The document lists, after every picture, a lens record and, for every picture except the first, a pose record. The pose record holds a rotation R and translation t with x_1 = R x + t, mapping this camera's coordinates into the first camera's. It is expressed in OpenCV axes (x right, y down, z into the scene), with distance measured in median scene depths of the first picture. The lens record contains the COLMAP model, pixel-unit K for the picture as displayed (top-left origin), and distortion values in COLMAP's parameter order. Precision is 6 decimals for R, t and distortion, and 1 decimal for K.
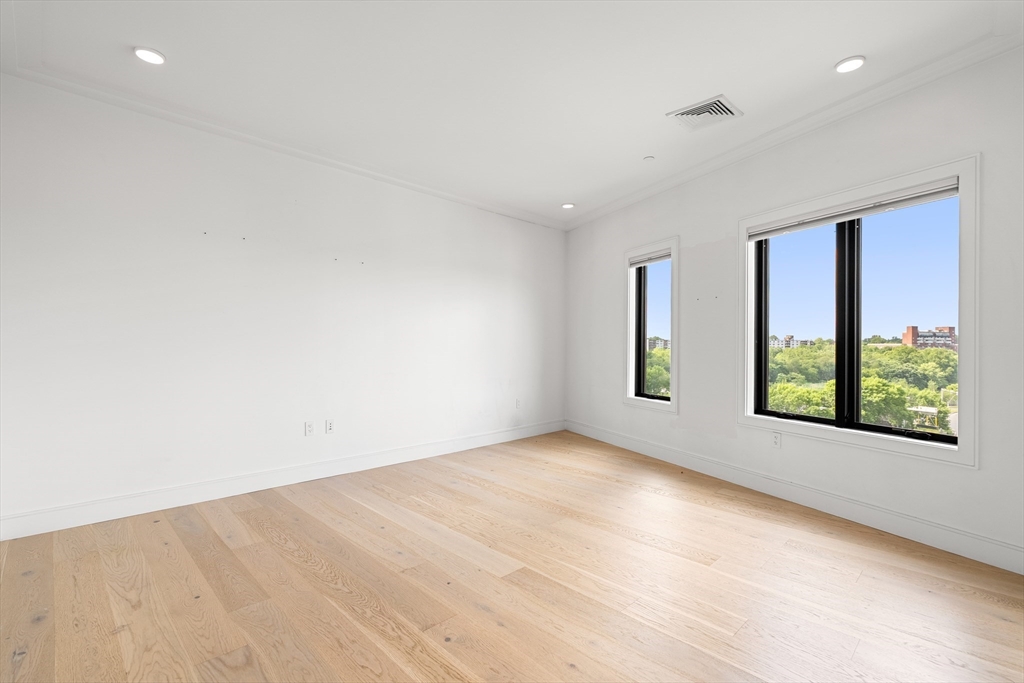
lens RADIAL K [[471.7, 0, 508.0], [0, 471.7, 342.9], [0, 0, 1]] dist [-0.004432, 0.002166]
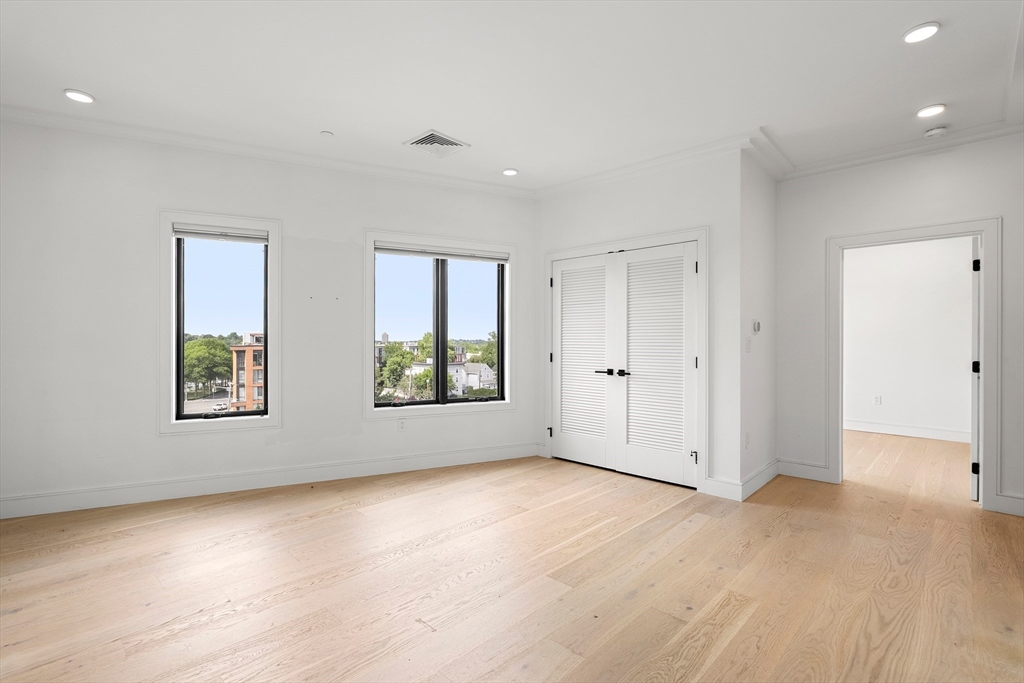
lens RADIAL K [[471.7, 0, 515.8], [0, 471.7, 342.6], [0, 0, 1]] dist [-0.004432, 0.002166]
pose [[-0.031306, -0.006384, 0.999489, -0.768567], [-0.005835, 0.999964, 0.006204, -0.017026], [-0.999493, -0.005637, -0.031342, 0.889468]]
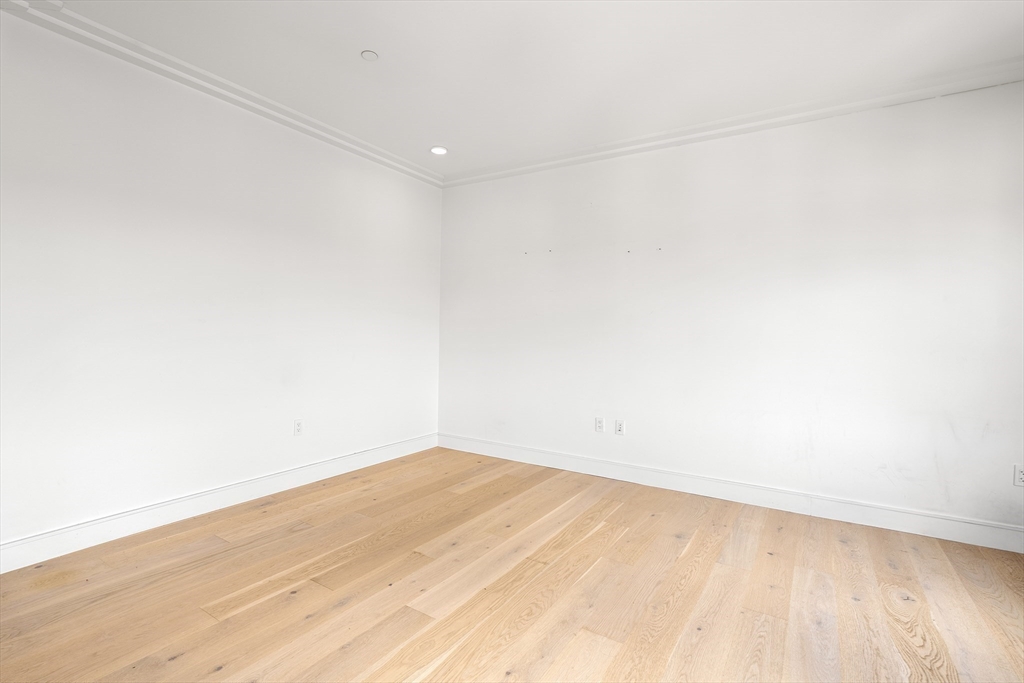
lens RADIAL K [[471.7, 0, 513.3], [0, 471.7, 344.8], [0, 0, 1]] dist [-0.004432, 0.002166]
pose [[0.223878, 0.015889, -0.974488, 0.676922], [-0.012719, 0.999830, 0.013380, -0.002161], [0.974534, 0.009399, 0.224042, 0.765692]]
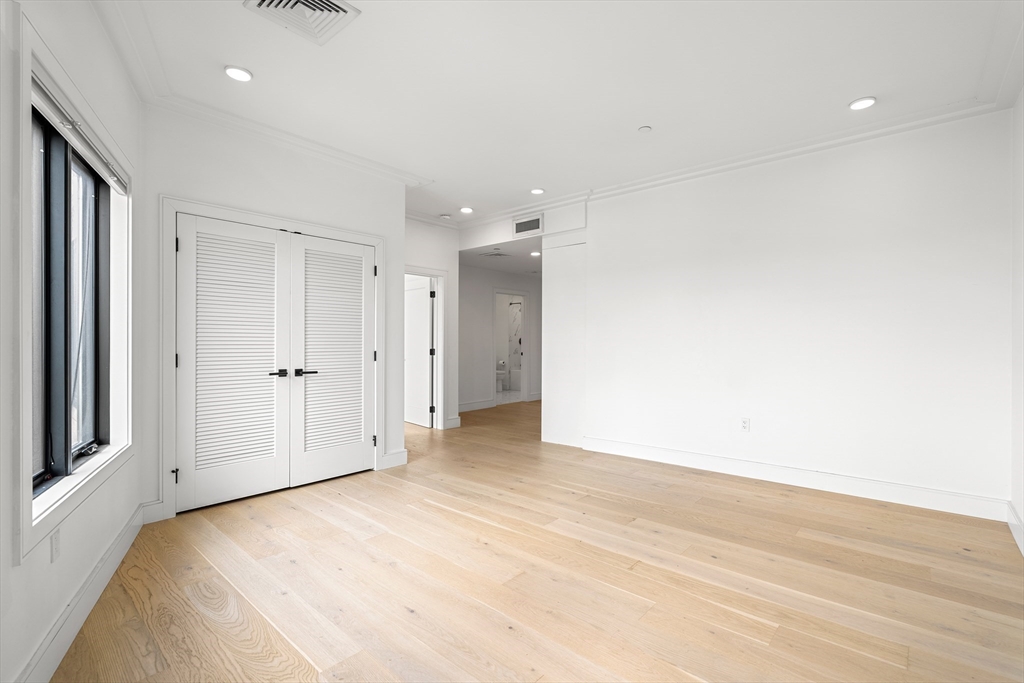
lens RADIAL K [[471.7, 0, 510.0], [0, 471.7, 337.5], [0, 0, 1]] dist [-0.004432, 0.002166]
pose [[-0.997679, -0.007100, -0.067717, 0.167930], [-0.006533, 0.999942, -0.008603, -0.003727], [0.067774, -0.008140, -0.997667, 1.800401]]
